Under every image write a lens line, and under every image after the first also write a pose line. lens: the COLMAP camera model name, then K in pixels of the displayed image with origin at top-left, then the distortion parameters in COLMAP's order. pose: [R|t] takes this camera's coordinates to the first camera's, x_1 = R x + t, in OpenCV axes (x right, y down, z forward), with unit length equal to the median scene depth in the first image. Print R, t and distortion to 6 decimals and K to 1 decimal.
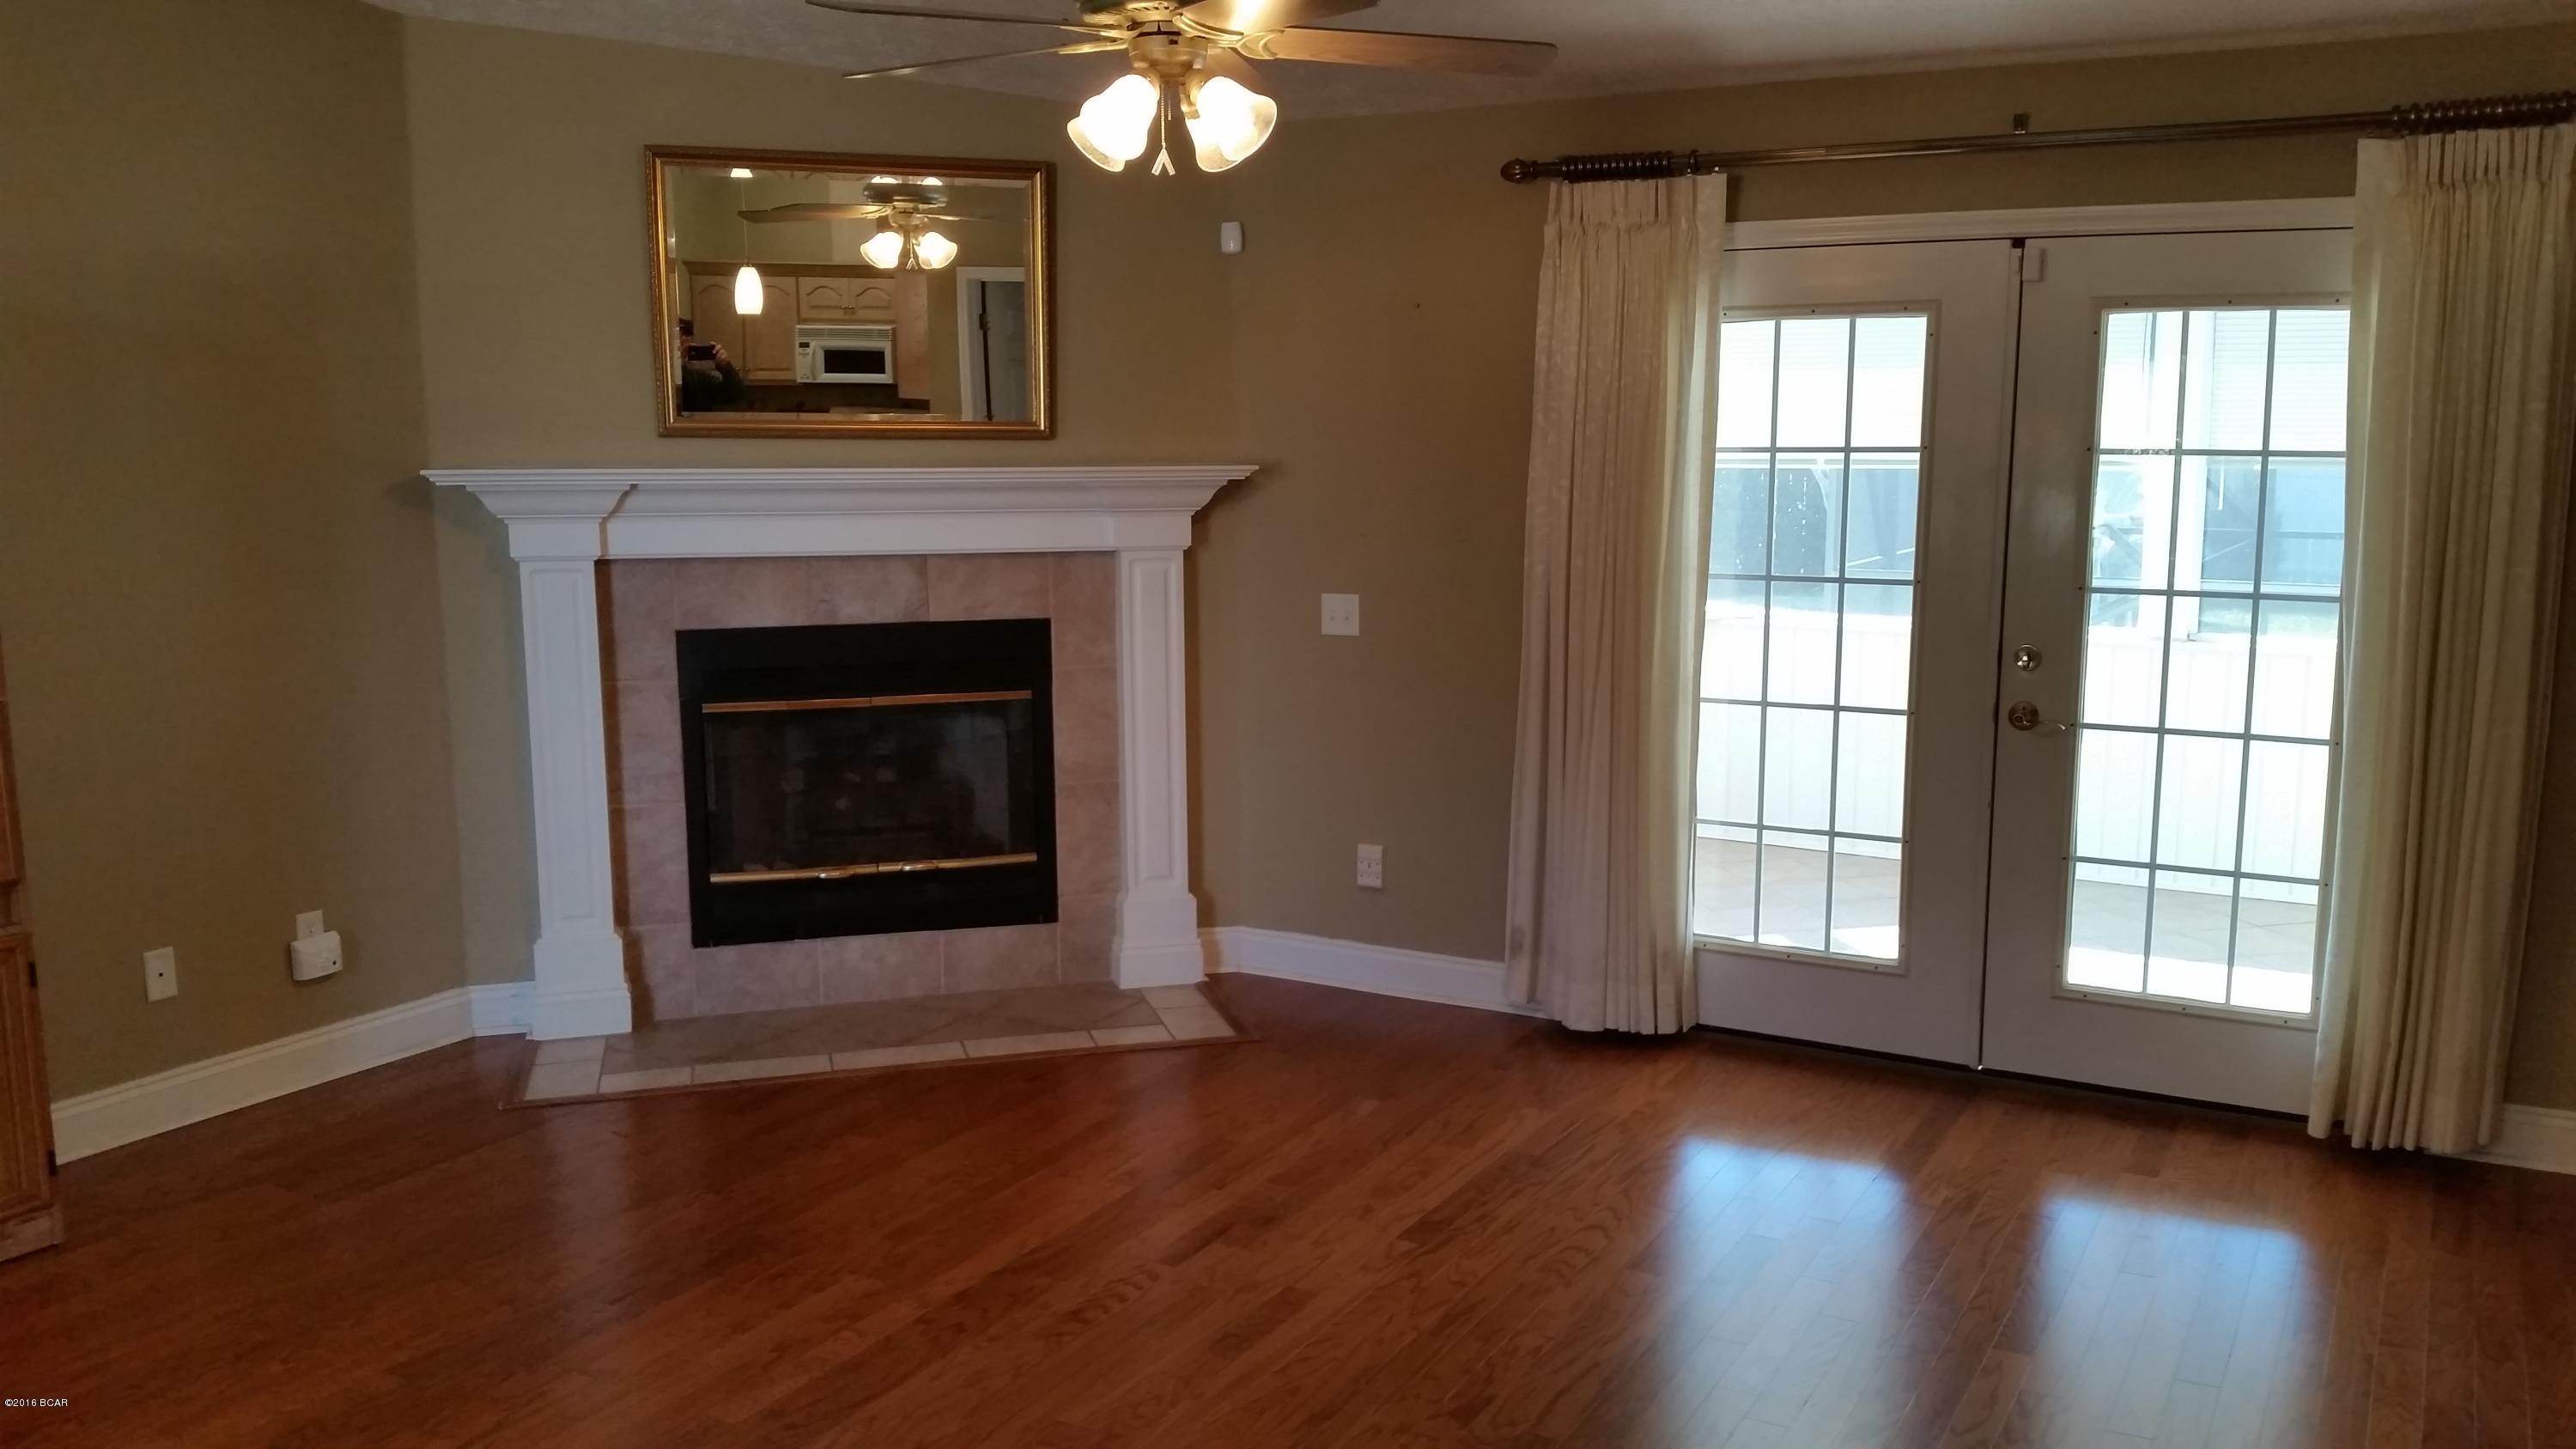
lens RADIAL K [[2055.1, 0, 1288.0], [0, 2055.1, 724.5], [0, 0, 1]] dist [0.065333, -0.138348]
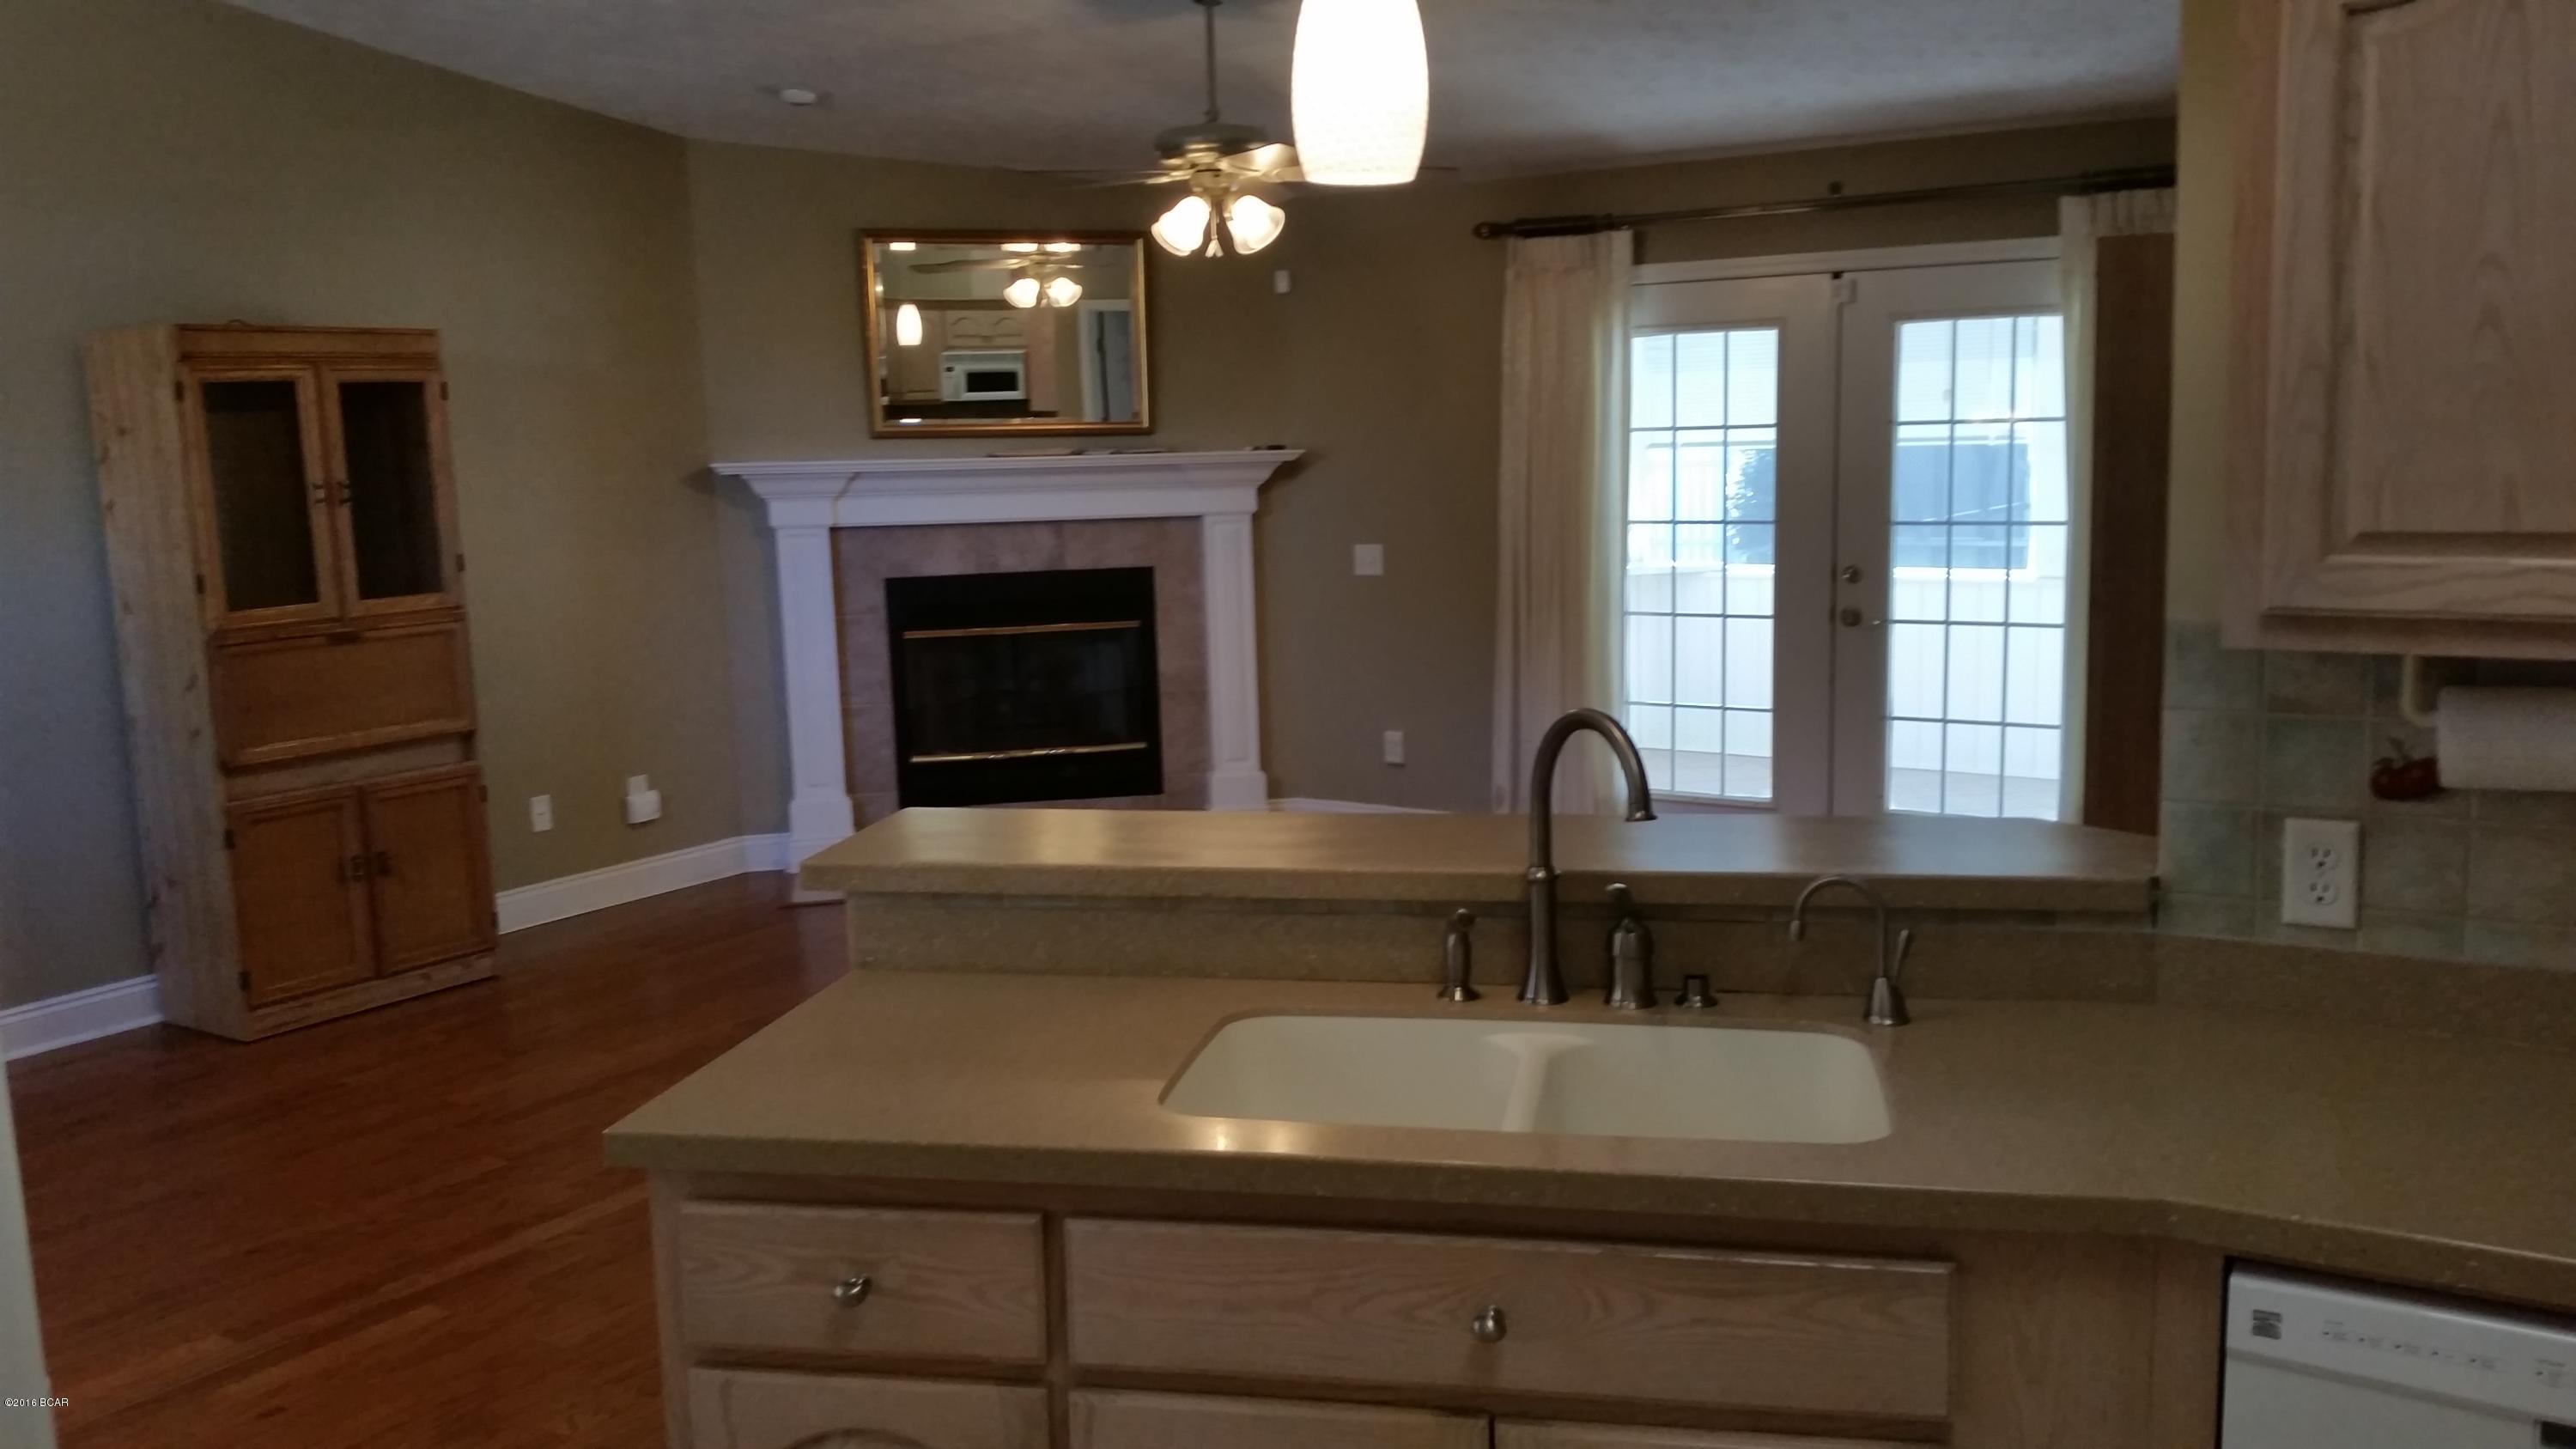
lens RADIAL K [[2157.3, 0, 1298.6], [0, 2157.3, 725.9], [0, 0, 1]] dist [0.047764, -0.001470]
pose [[0.998191, -0.014770, -0.058286, 0.064956], [0.014022, 0.999814, -0.013213, 0.078427], [0.058470, 0.012372, 0.998212, -0.437853]]
